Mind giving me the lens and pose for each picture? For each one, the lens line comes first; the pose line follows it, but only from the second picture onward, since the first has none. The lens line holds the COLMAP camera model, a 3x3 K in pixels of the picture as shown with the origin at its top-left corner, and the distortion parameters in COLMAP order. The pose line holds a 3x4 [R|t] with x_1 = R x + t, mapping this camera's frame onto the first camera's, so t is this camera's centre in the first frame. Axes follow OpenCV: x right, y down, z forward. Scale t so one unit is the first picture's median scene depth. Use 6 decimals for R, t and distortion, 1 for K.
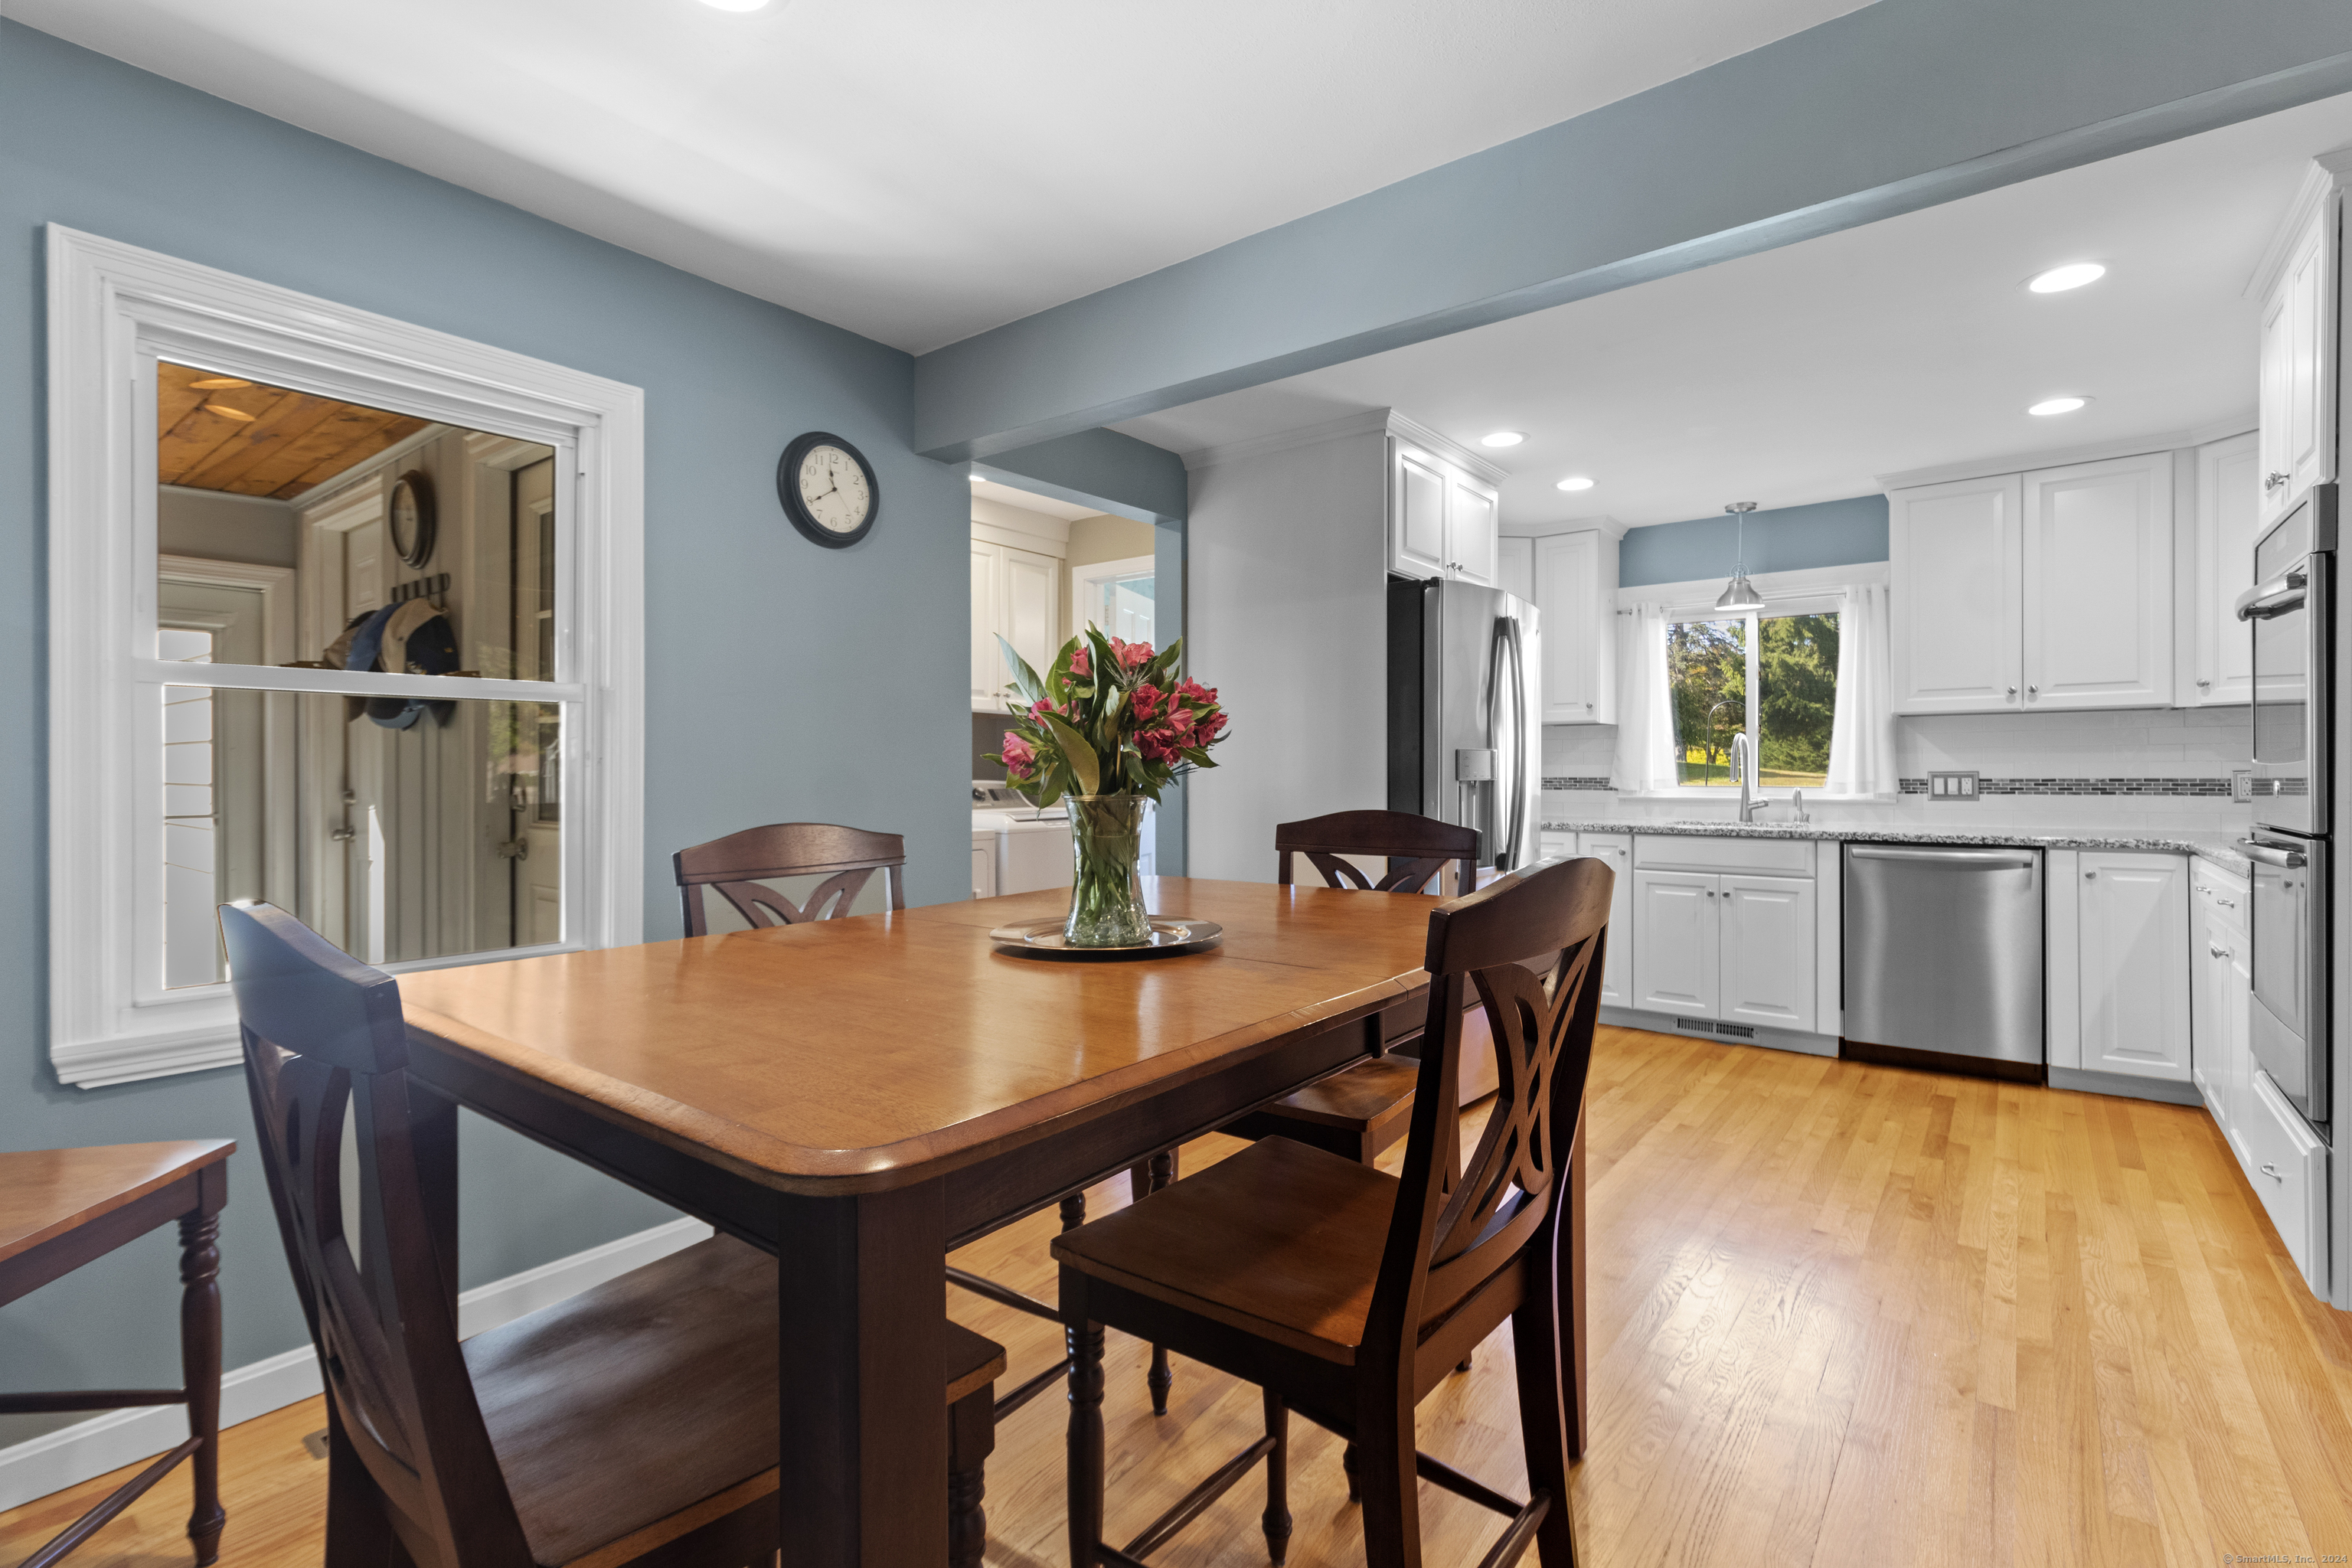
lens RADIAL K [[1087.6, 0, 1157.9], [0, 1087.6, 780.6], [0, 0, 1]] dist [0.003281, -0.000230]
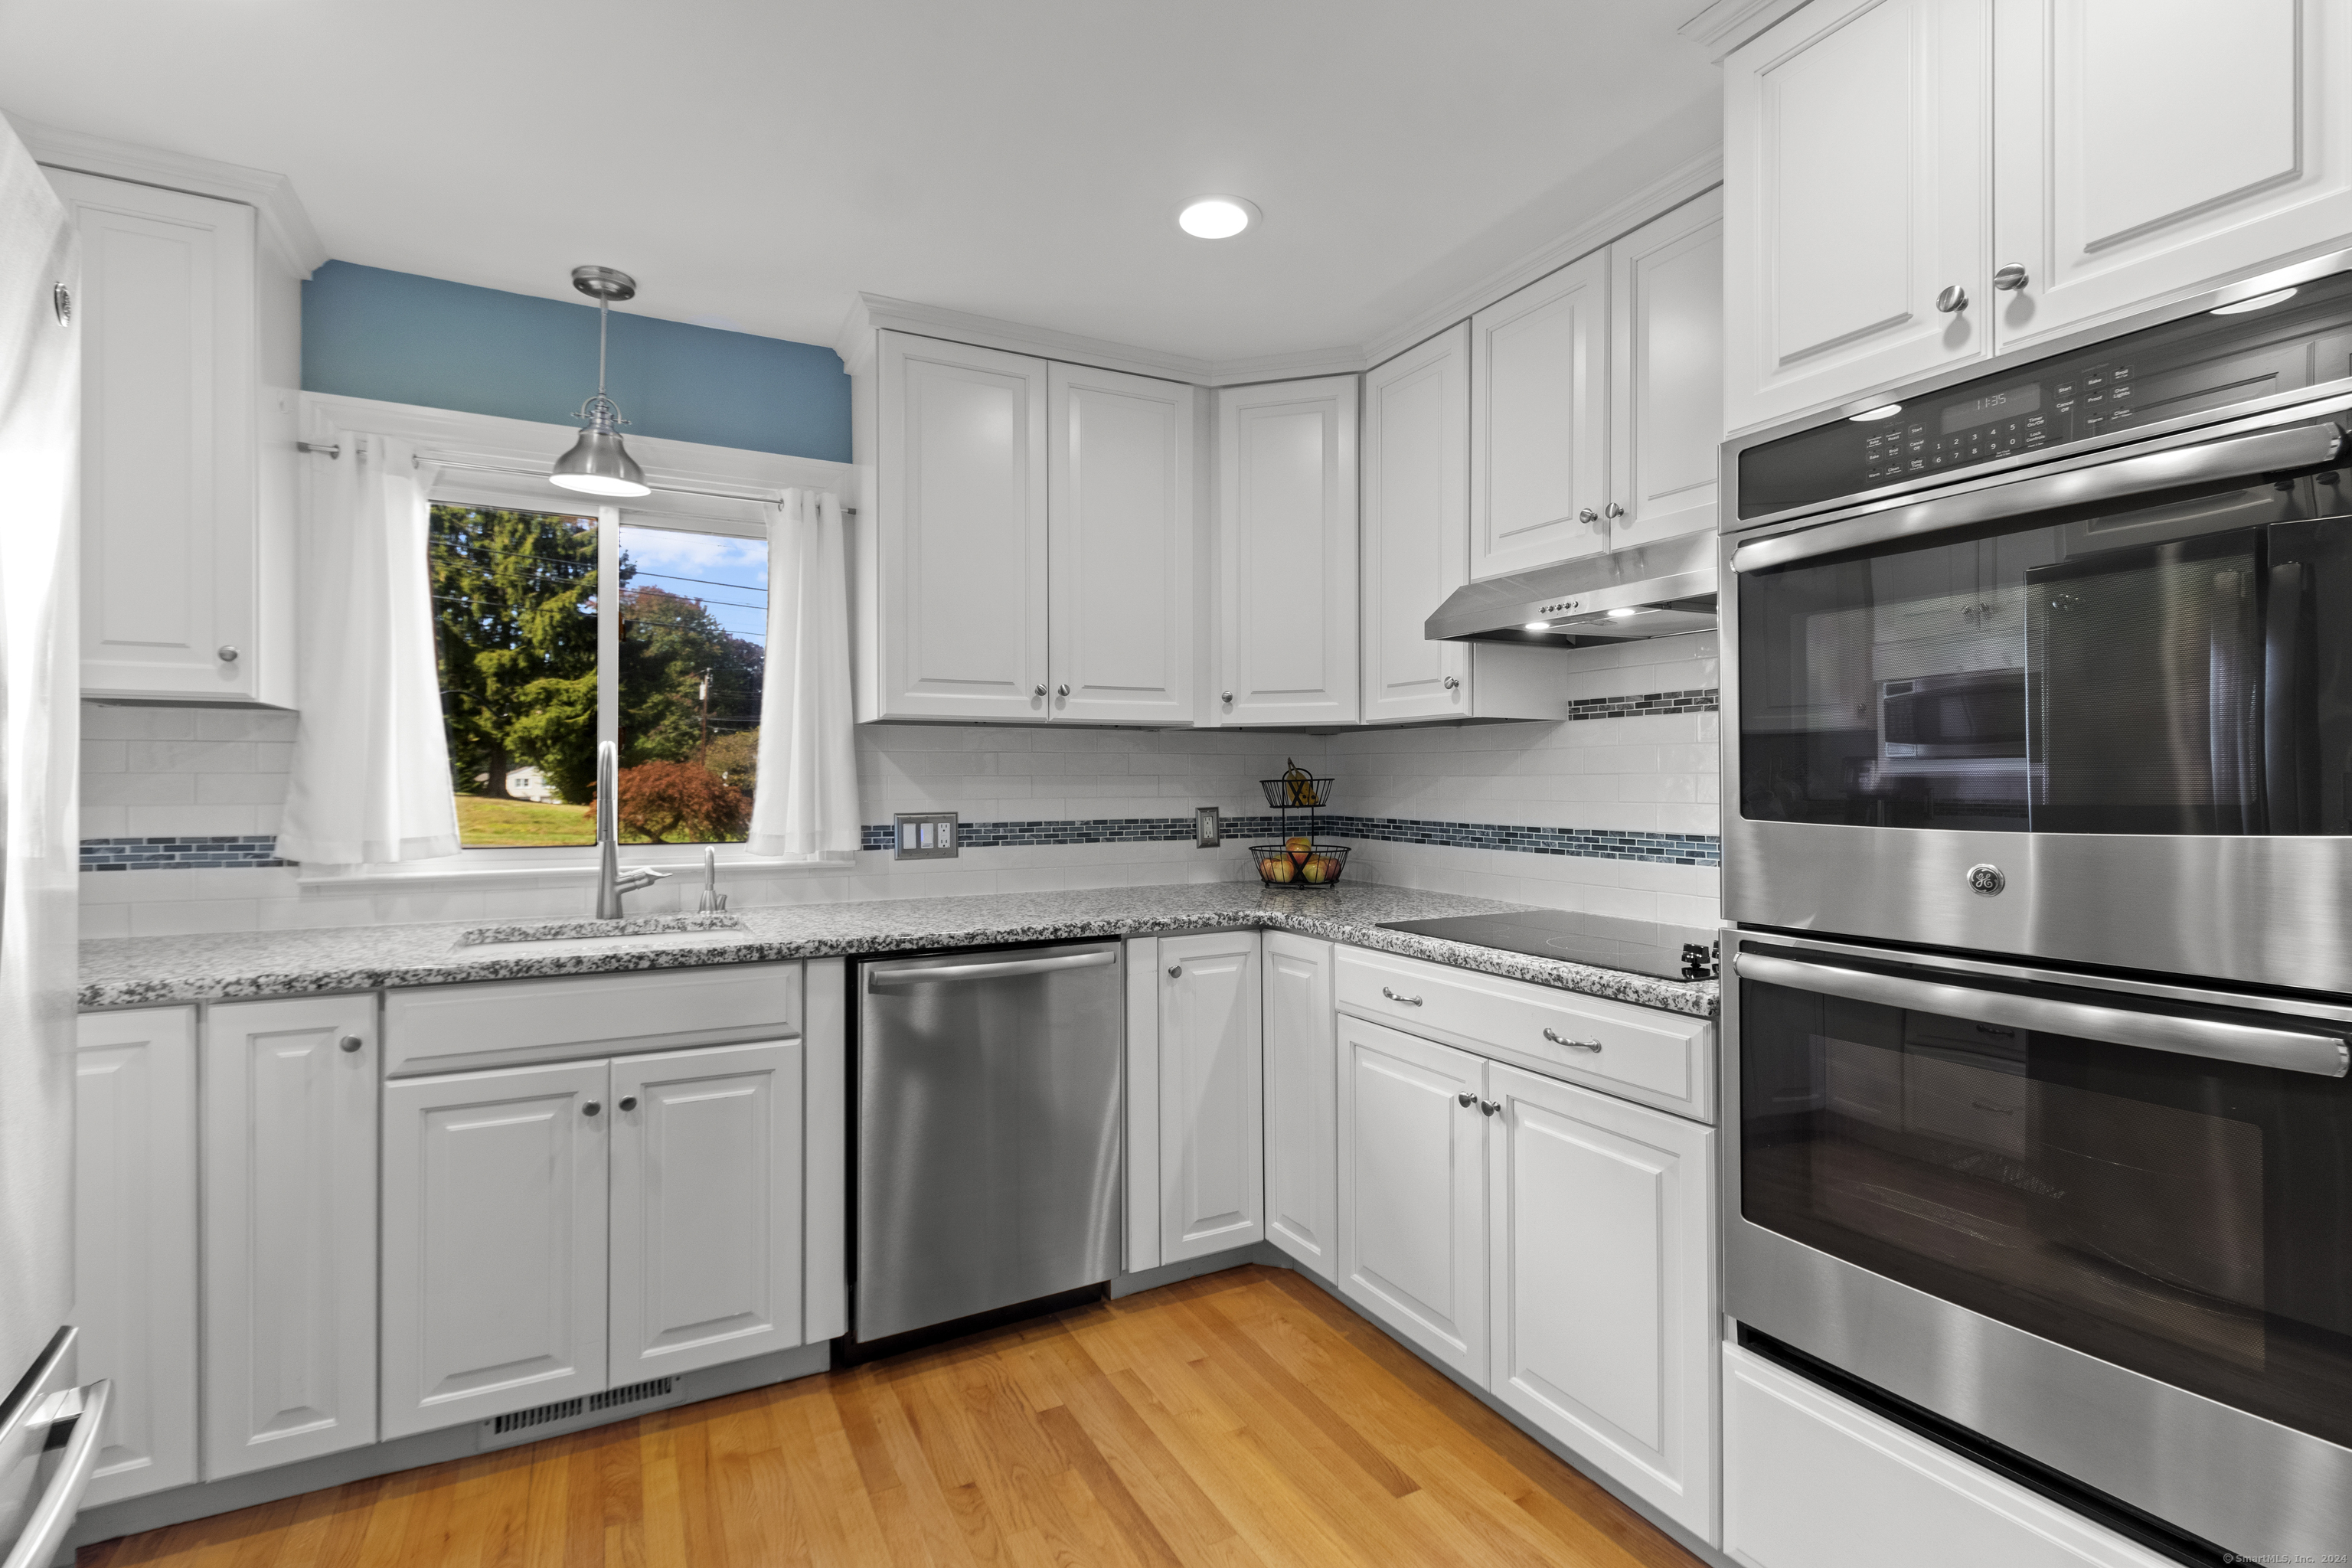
lens RADIAL K [[1098.1, 0, 1171.9], [0, 1098.1, 779.8], [0, 0, 1]] dist [0.007667, -0.000006]
pose [[0.414654, 0.005380, 0.909963, 0.202078], [0.008904, 0.999911, -0.009969, -0.020045], [-0.909935, 0.012236, 0.414569, 0.600115]]
